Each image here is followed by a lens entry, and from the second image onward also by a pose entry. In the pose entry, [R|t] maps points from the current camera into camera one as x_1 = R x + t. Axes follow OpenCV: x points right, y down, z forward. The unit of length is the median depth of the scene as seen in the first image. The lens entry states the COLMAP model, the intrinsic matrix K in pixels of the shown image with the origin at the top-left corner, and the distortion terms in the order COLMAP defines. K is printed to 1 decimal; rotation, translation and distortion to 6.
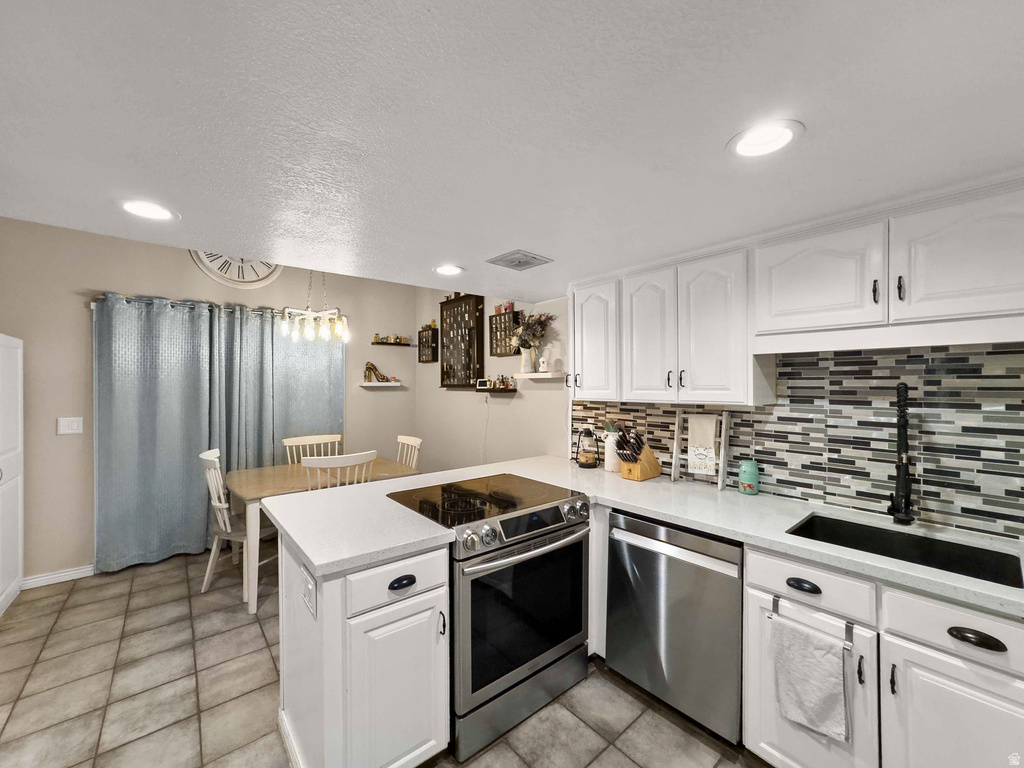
lens RADIAL K [[416.8, 0, 512.0], [0, 416.8, 384.0], [0, 0, 1]] dist [-0.001544, -0.000058]
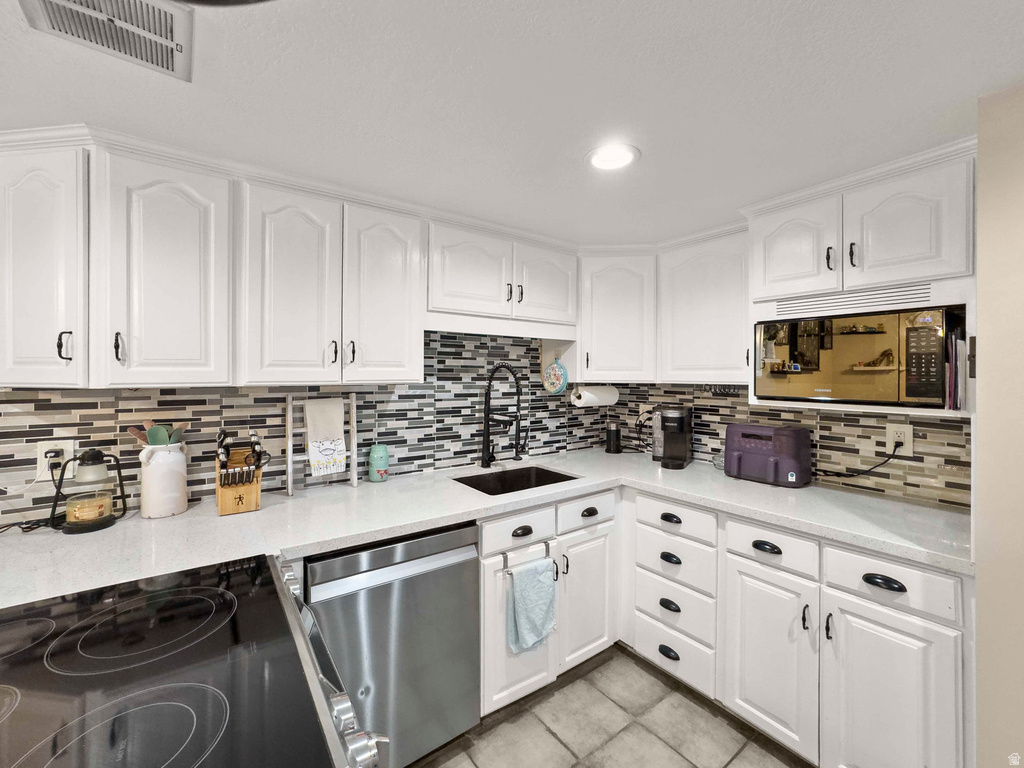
lens RADIAL K [[438.4, 0, 510.3], [0, 438.4, 369.0], [0, 0, 1]] dist [-0.046566, 0.025547]
pose [[0.060264, 0.008833, 0.998143, -0.369520], [-0.009042, 0.999925, -0.008303, 0.022384], [-0.998142, -0.008525, 0.060339, 0.654734]]
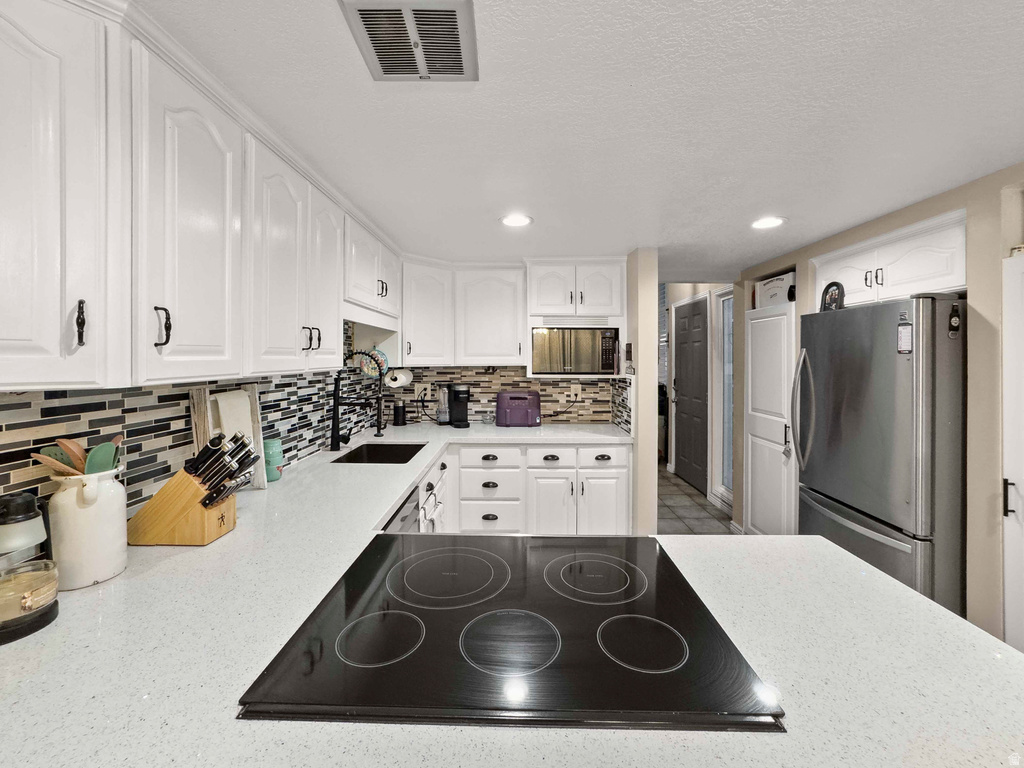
lens RADIAL K [[427.4, 0, 516.8], [0, 427.4, 356.5], [0, 0, 1]] dist [-0.000525, 0.000056]
pose [[-0.766117, 0.000930, 0.642701, -0.351109], [-0.004188, 0.999970, -0.006440, 0.021396], [-0.642688, -0.007626, -0.766090, 1.335247]]
